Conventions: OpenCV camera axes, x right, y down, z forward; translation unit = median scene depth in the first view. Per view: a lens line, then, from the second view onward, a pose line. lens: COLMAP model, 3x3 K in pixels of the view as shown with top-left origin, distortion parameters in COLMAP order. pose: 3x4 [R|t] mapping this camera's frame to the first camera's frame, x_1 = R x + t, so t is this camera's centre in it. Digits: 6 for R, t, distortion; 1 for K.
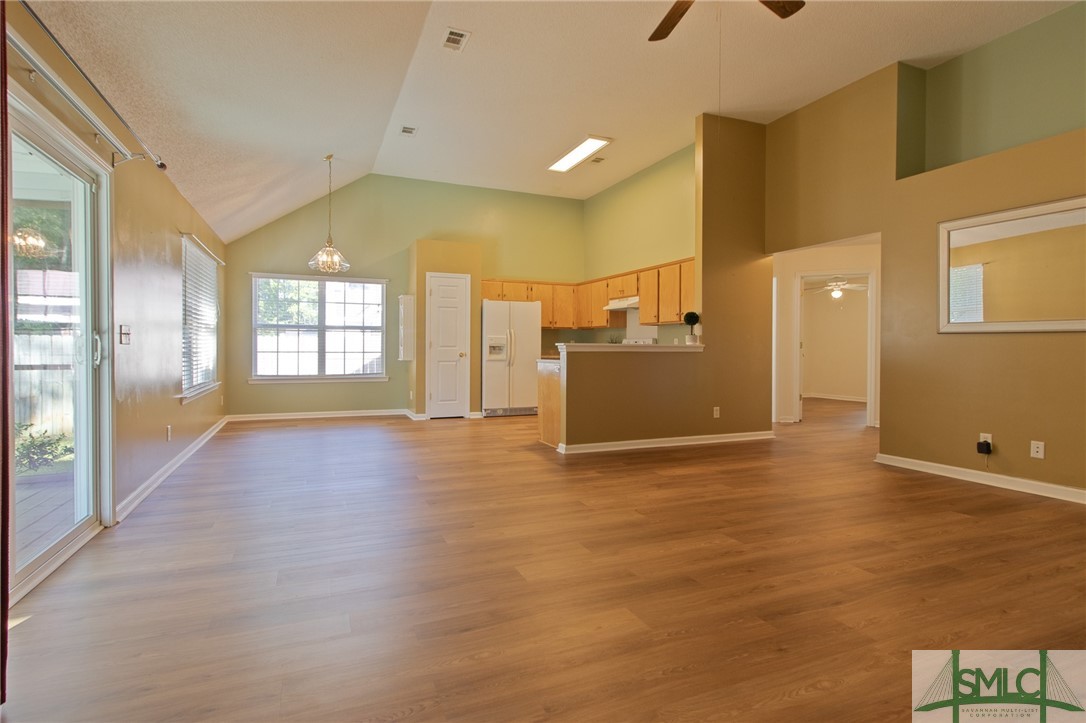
lens RADIAL K [[520.1, 0, 530.6], [0, 520.1, 348.7], [0, 0, 1]] dist [0.003122, 0.000821]
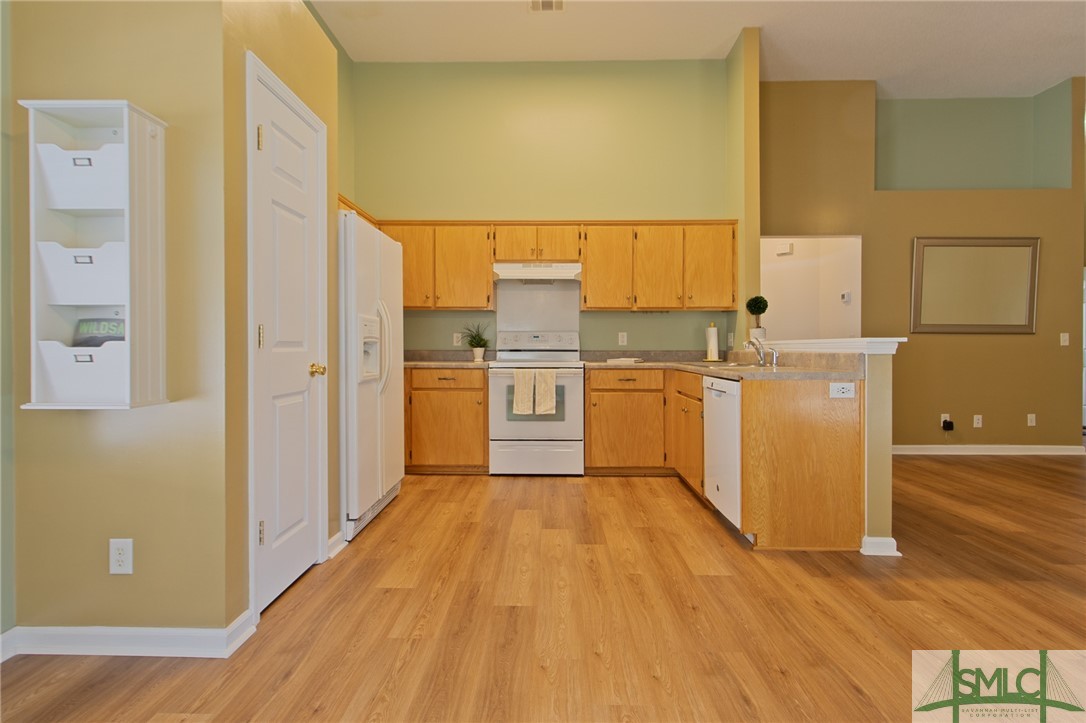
lens RADIAL K [[520.1, 0, 530.6], [0, 520.1, 348.7], [0, 0, 1]] dist [0.003122, 0.000821]
pose [[0.420592, -0.008775, 0.907207, -0.418892], [0.002592, 0.999961, 0.008470, -0.004034], [-0.907246, -0.001211, 0.420599, 0.859461]]
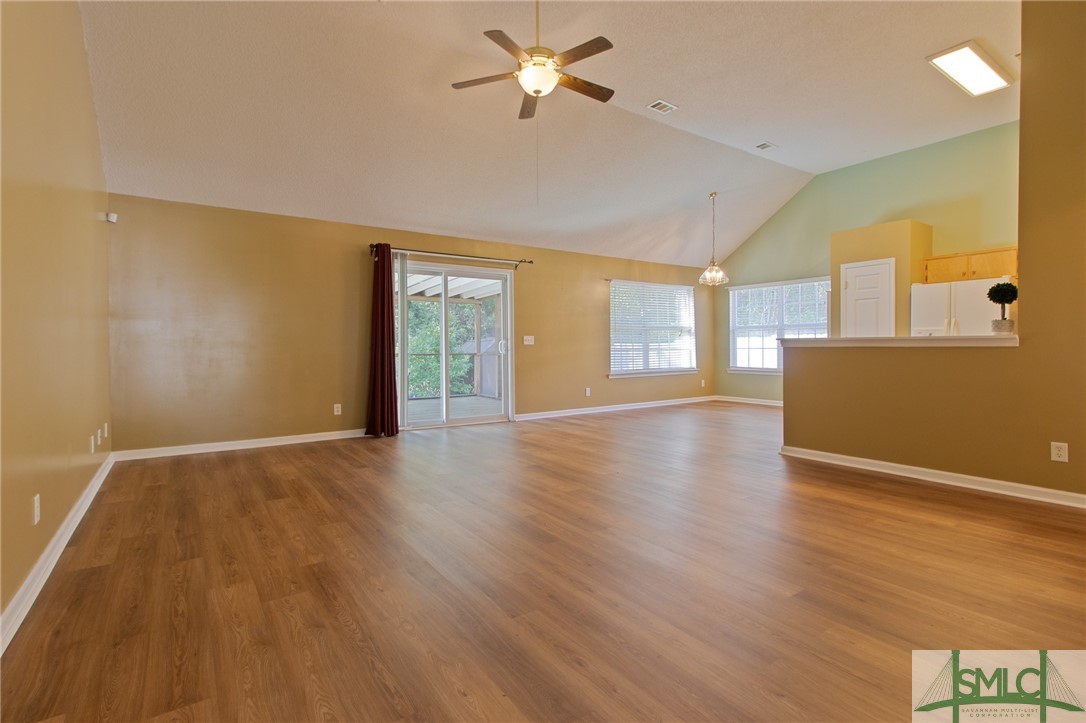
lens RADIAL K [[520.1, 0, 530.6], [0, 520.1, 348.7], [0, 0, 1]] dist [0.003122, 0.000821]
pose [[0.200954, -0.002007, -0.979599, 0.709135], [0.006966, 0.999976, -0.000620, 0.004585], [0.979576, -0.006699, 0.200963, 0.276080]]
